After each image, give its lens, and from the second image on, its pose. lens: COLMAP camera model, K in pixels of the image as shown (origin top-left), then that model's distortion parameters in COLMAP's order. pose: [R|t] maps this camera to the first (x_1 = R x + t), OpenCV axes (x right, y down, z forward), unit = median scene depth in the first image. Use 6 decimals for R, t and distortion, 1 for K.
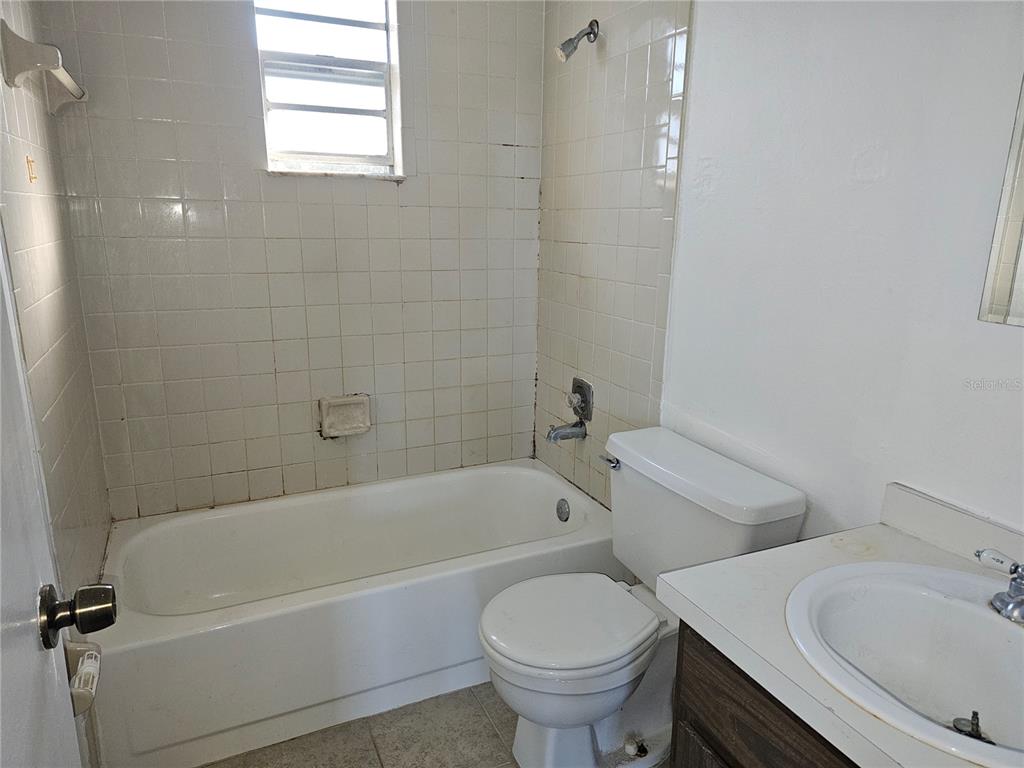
lens RADIAL K [[680.7, 0, 521.8], [0, 680.7, 382.5], [0, 0, 1]] dist [0.078735, -0.076837]
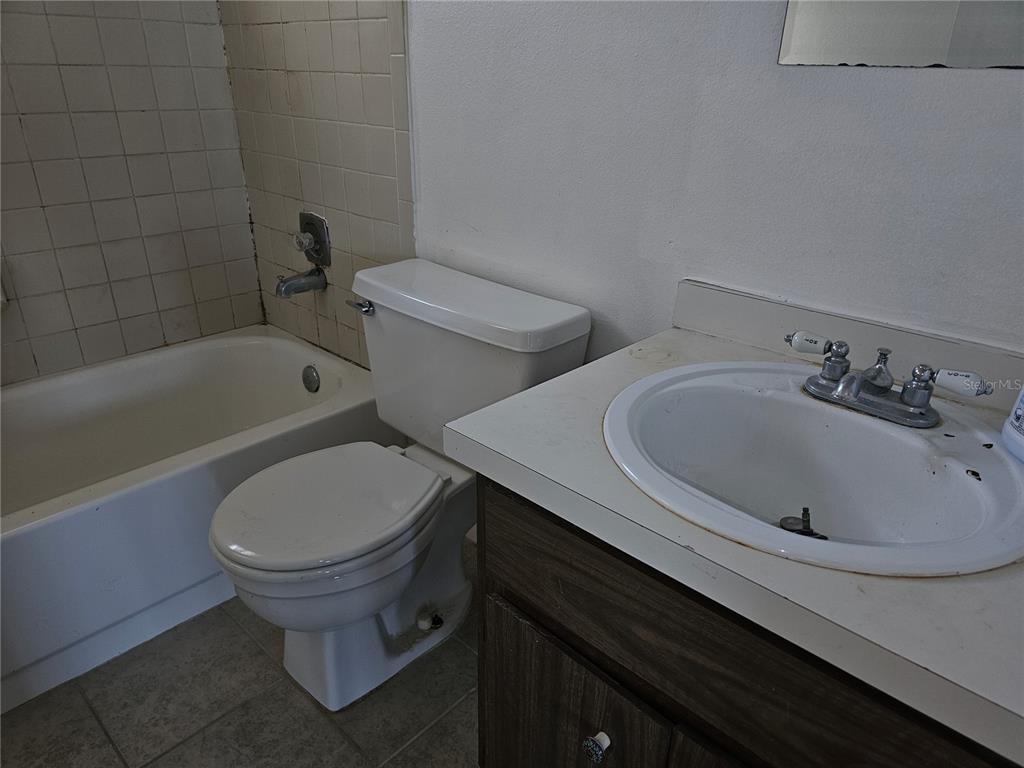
lens RADIAL K [[680.7, 0, 521.8], [0, 680.7, 382.5], [0, 0, 1]] dist [0.078735, -0.076837]
pose [[0.929393, -0.149346, 0.337528, 0.020912], [0.083745, 0.975956, 0.201237, 0.056776], [-0.359466, -0.158762, 0.919553, 0.179141]]
